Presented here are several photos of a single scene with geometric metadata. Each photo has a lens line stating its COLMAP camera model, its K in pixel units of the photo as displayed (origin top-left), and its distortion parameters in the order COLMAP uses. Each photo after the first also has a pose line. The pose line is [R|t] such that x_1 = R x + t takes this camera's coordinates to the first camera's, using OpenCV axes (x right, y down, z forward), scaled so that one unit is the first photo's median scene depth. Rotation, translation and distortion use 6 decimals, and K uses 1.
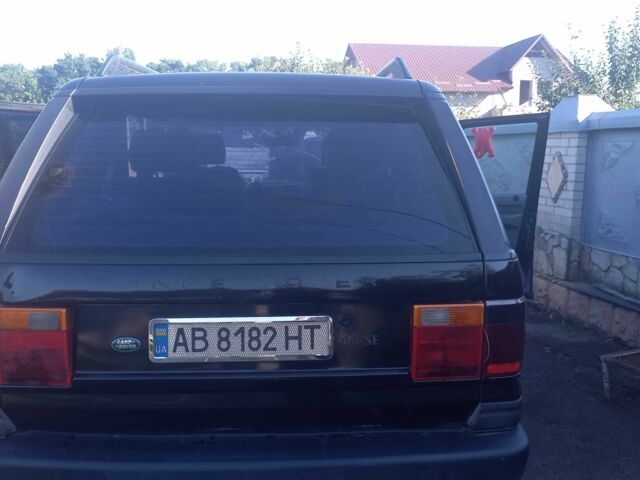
lens RADIAL K [[628.6, 0, 317.1], [0, 628.6, 246.4], [0, 0, 1]] dist [0.054696, 0.000000]
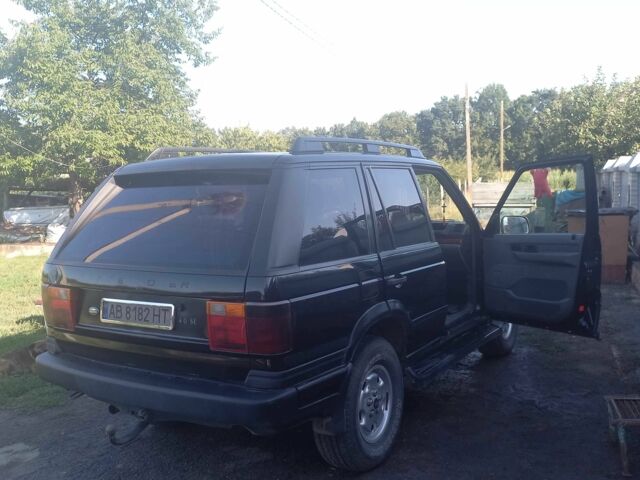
lens RADIAL K [[628.6, 0, 305.4], [0, 628.6, 248.7], [0, 0, 1]] dist [0.054696, 0.000000]
pose [[0.826010, 0.028278, -0.562945, 0.447822], [-0.054591, 0.998059, -0.029966, -0.002226], [0.561005, 0.055483, 0.825951, -0.071885]]
